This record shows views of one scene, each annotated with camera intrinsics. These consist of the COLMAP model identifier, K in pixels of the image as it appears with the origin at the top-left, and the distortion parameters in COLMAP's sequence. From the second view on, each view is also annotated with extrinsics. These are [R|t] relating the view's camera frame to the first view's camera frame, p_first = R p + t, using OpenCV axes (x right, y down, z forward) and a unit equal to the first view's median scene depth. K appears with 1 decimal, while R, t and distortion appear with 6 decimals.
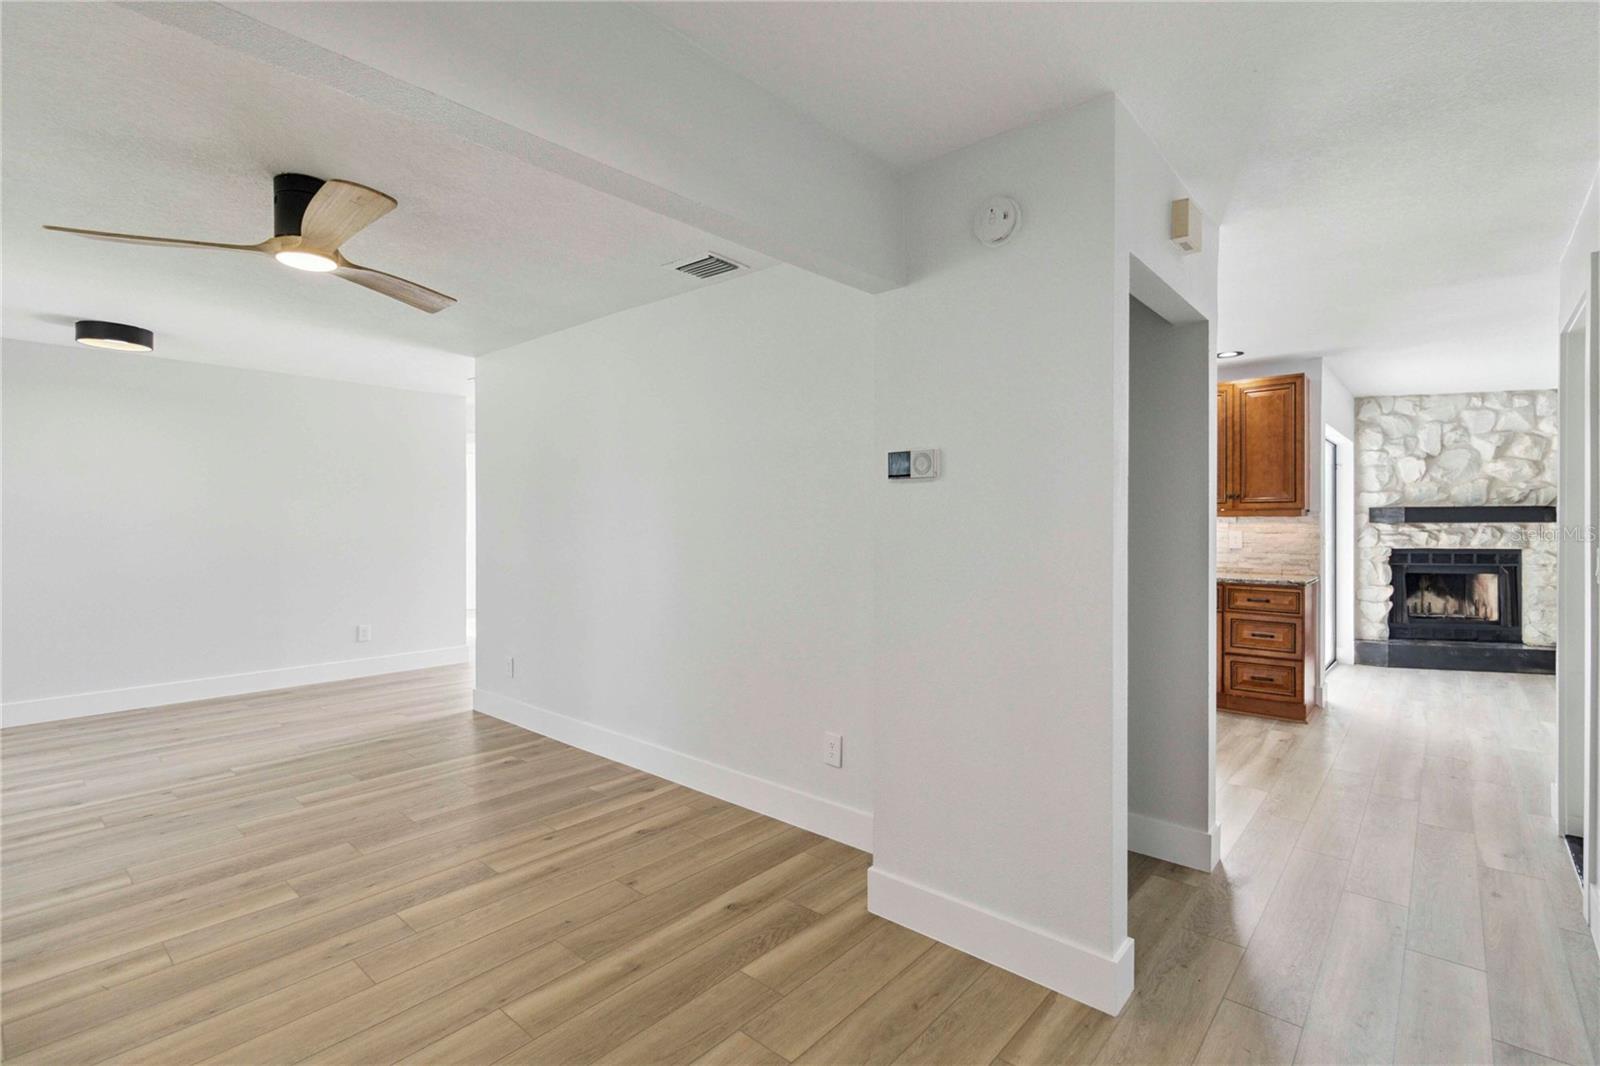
lens RADIAL K [[741.0, 0, 812.4], [0, 741.0, 515.4], [0, 0, 1]] dist [0.002279, 0.000231]
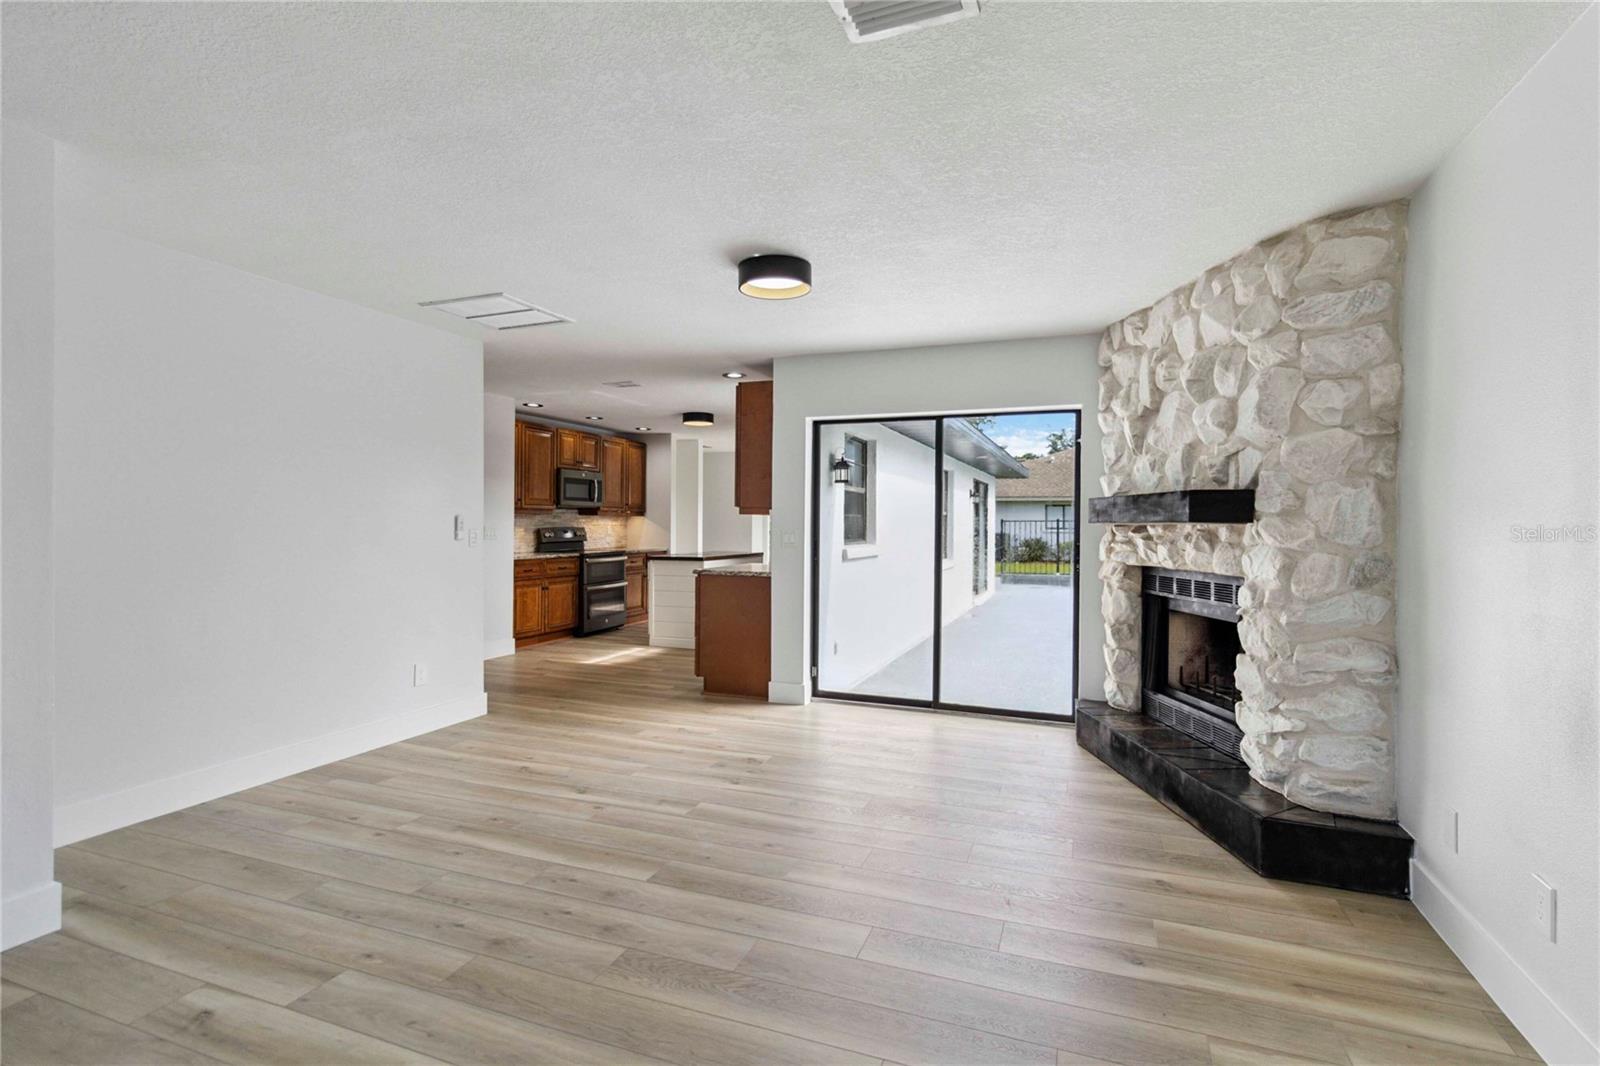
lens RADIAL K [[741.0, 0, 832.0], [0, 741.0, 528.3], [0, 0, 1]] dist [0.002279, 0.000231]
pose [[0.372418, 0.013299, -0.927970, 1.287956], [-0.005386, 0.999911, 0.012169, 0.008215], [0.928050, 0.000466, 0.372456, 0.548620]]
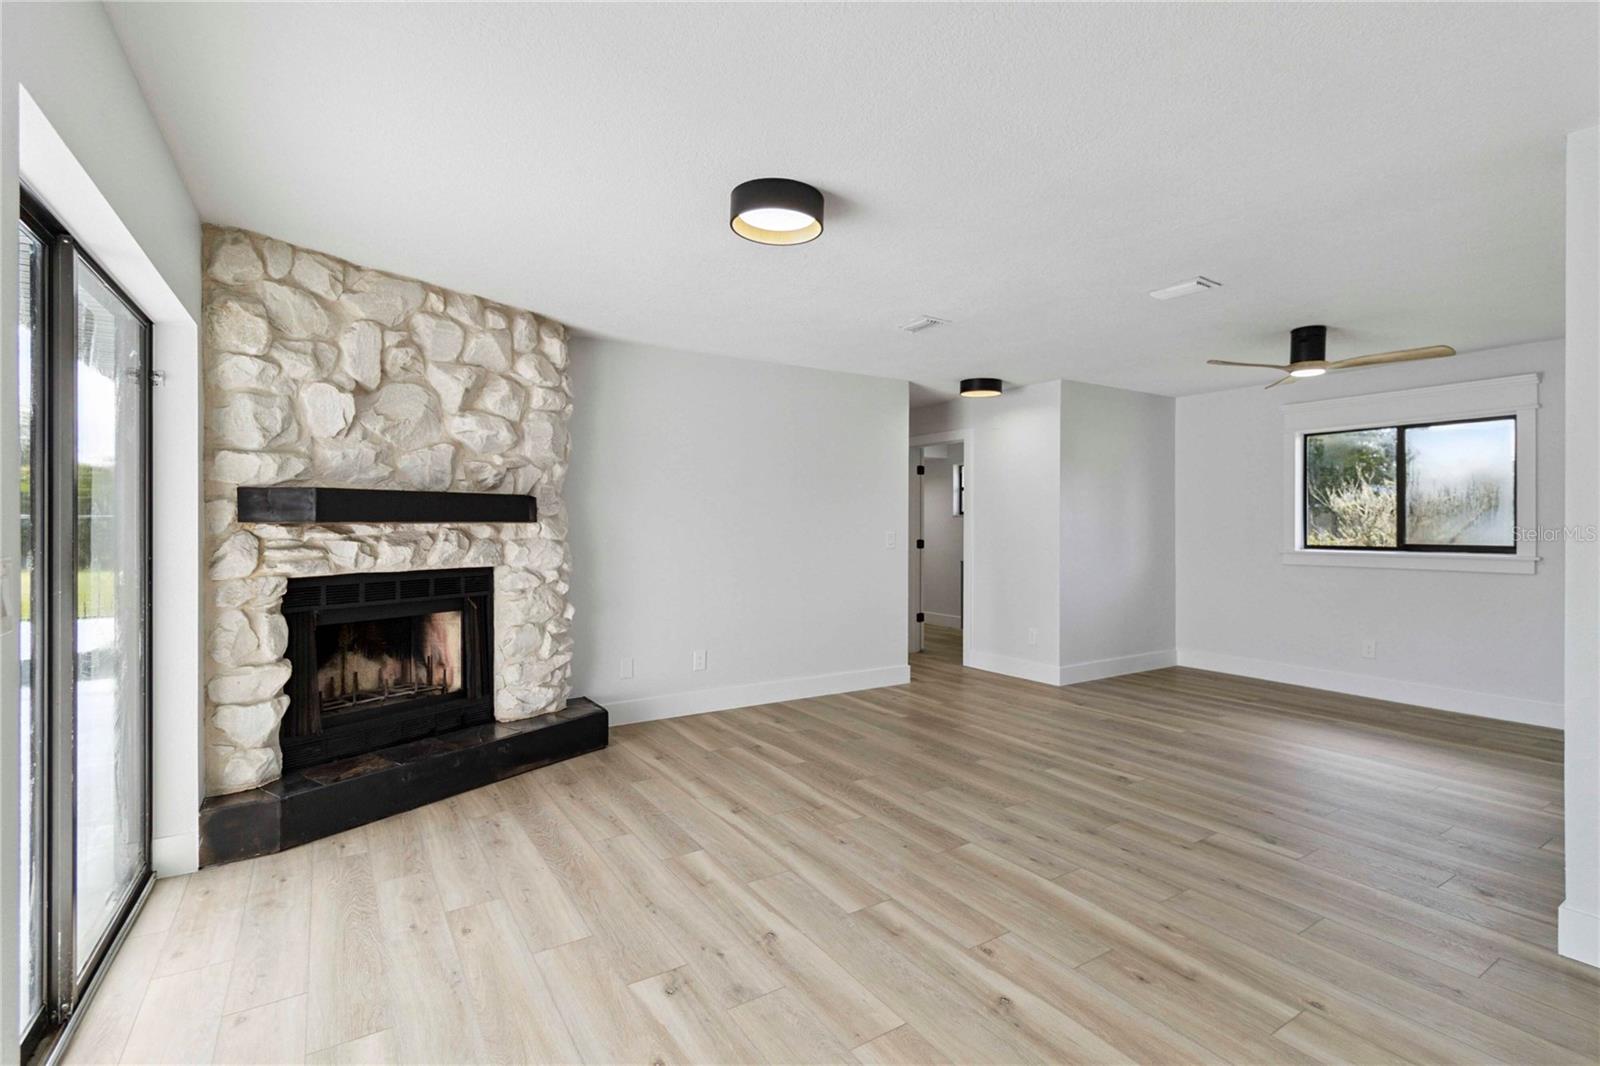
lens RADIAL K [[741.0, 0, 817.3], [0, 741.0, 529.8], [0, 0, 1]] dist [0.002279, 0.000231]
pose [[0.272799, -0.003069, 0.962066, 0.437215], [-0.002161, 0.999990, 0.003803, 0.012352], [-0.962069, -0.003117, 0.272790, 0.571266]]
